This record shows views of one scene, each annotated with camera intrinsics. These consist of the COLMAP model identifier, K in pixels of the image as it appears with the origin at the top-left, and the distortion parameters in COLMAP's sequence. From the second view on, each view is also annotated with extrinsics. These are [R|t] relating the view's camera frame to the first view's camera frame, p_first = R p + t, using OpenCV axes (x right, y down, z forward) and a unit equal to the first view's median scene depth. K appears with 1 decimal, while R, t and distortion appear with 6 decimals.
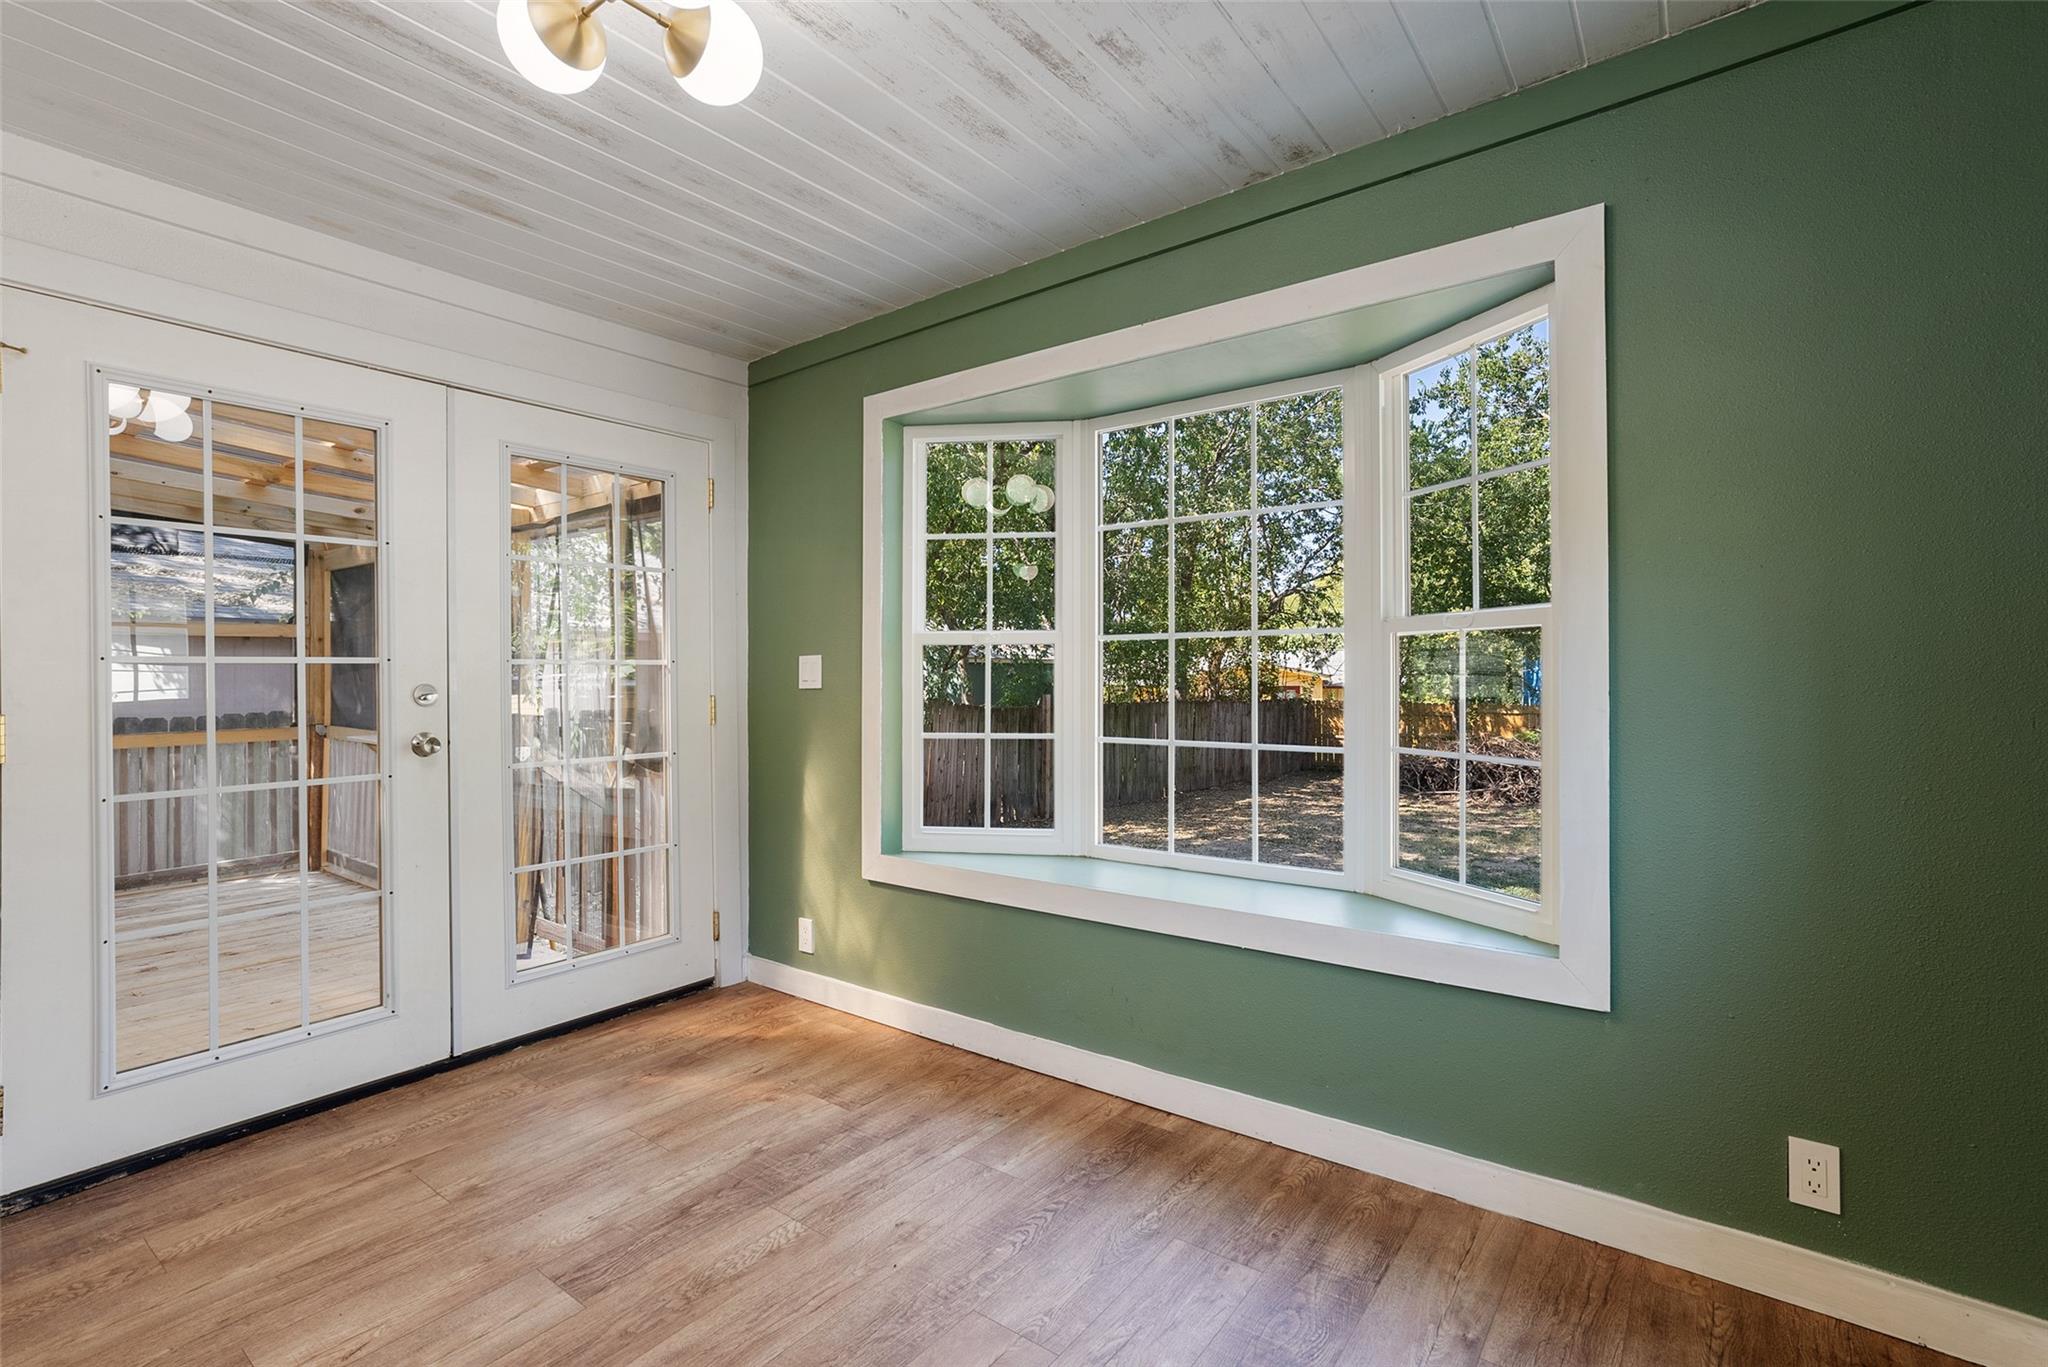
lens RADIAL K [[931.1, 0, 1024.0], [0, 931.1, 678.0], [0, 0, 1]] dist [-0.003574, 0.002908]
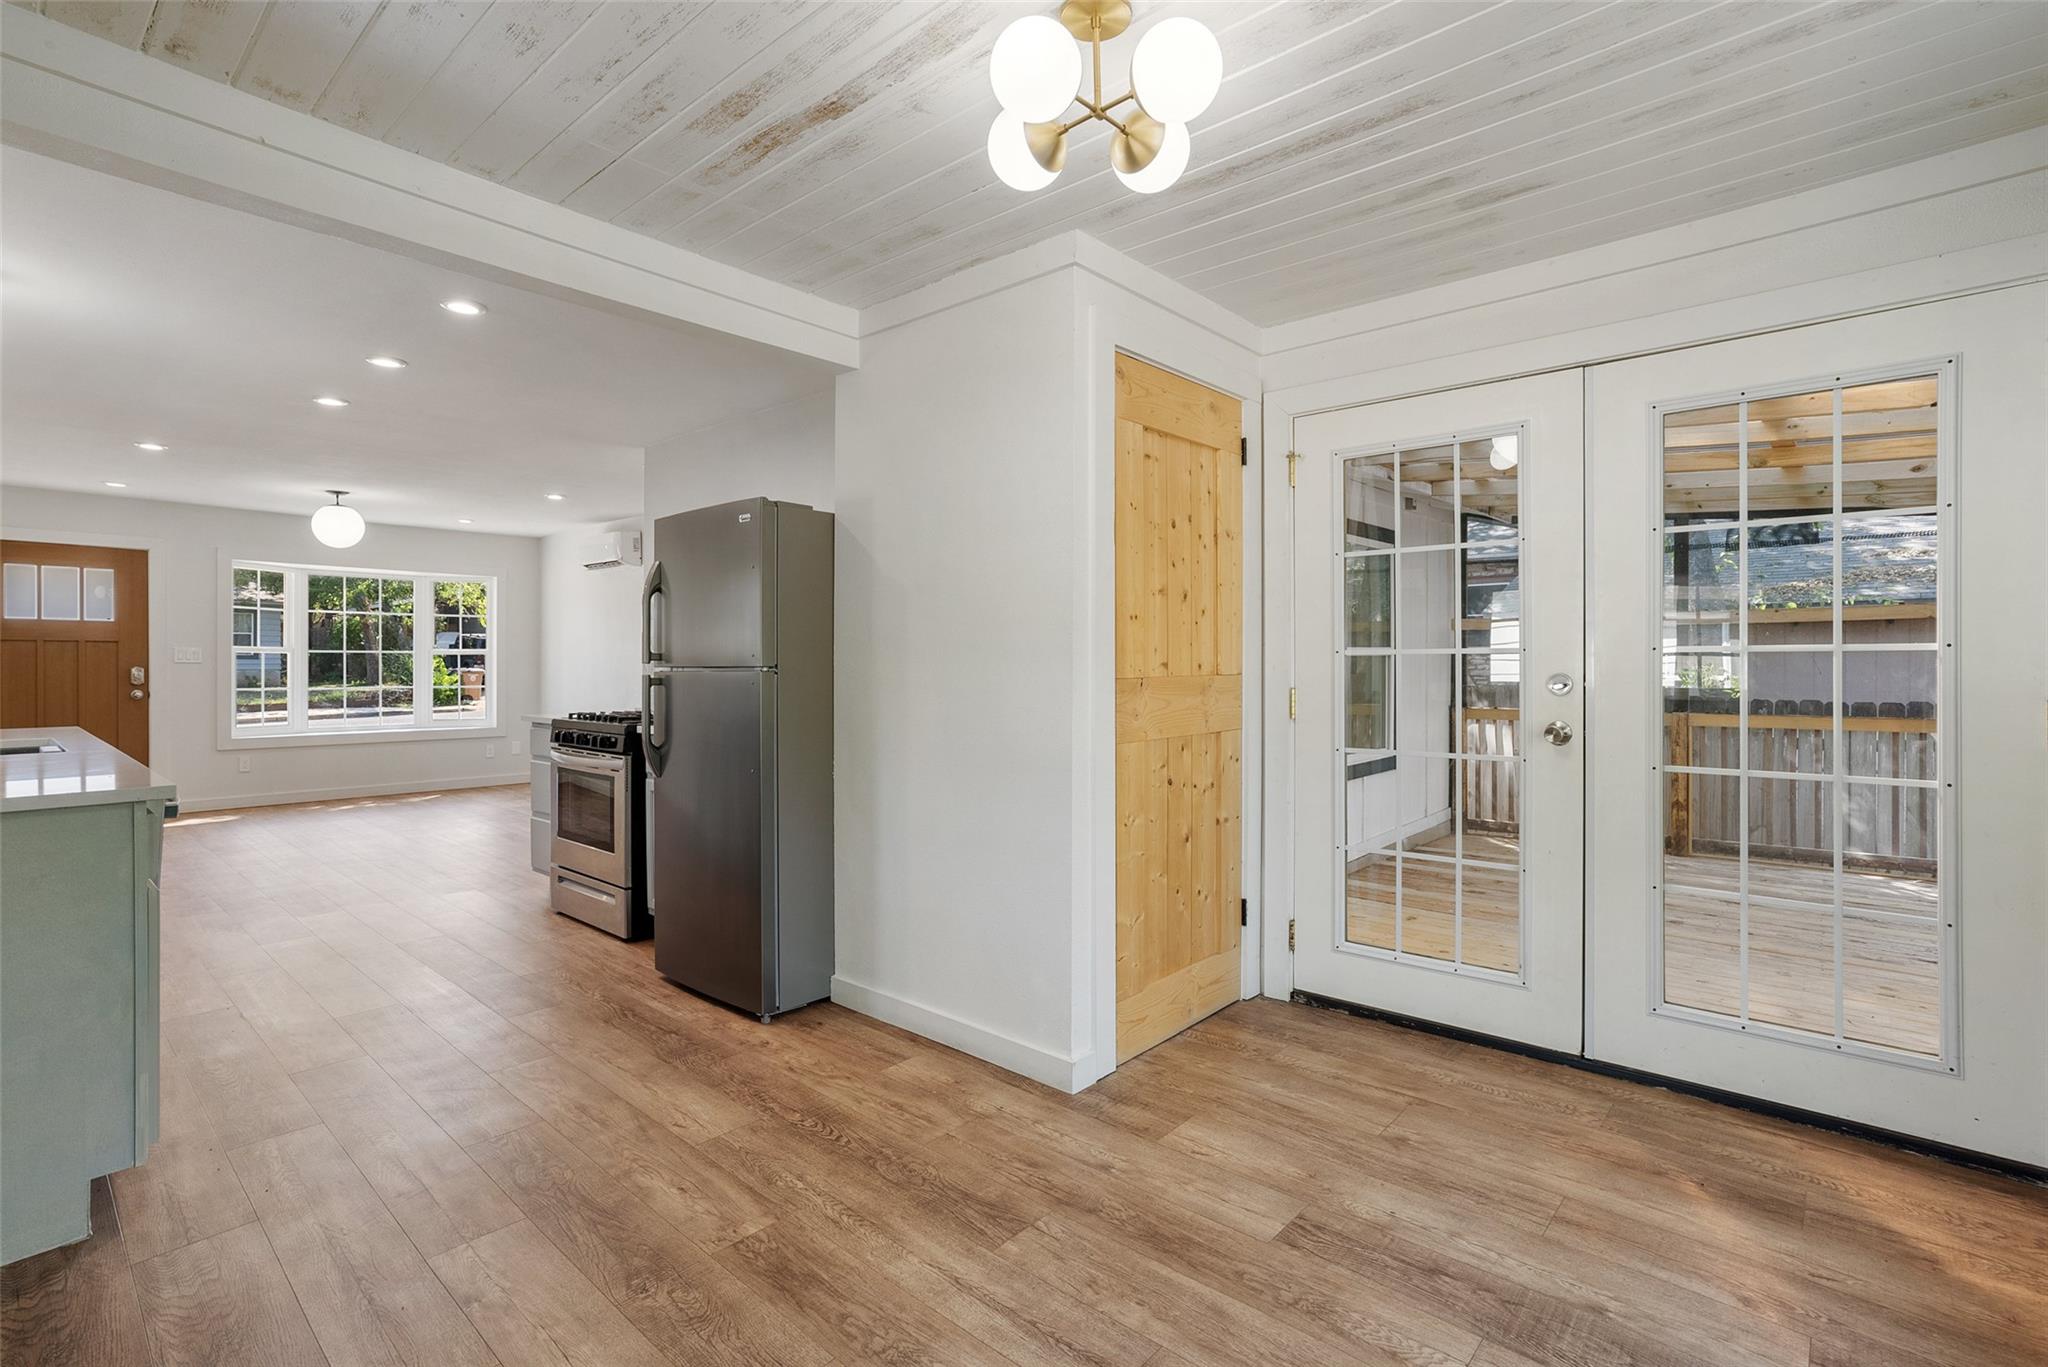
lens RADIAL K [[931.1, 0, 1027.2], [0, 931.1, 676.8], [0, 0, 1]] dist [-0.003574, 0.002908]
pose [[-0.065963, 0.020740, -0.997607, 0.406918], [-0.003003, 0.999775, 0.020984, -0.010141], [0.997818, 0.004380, -0.065885, 0.504933]]
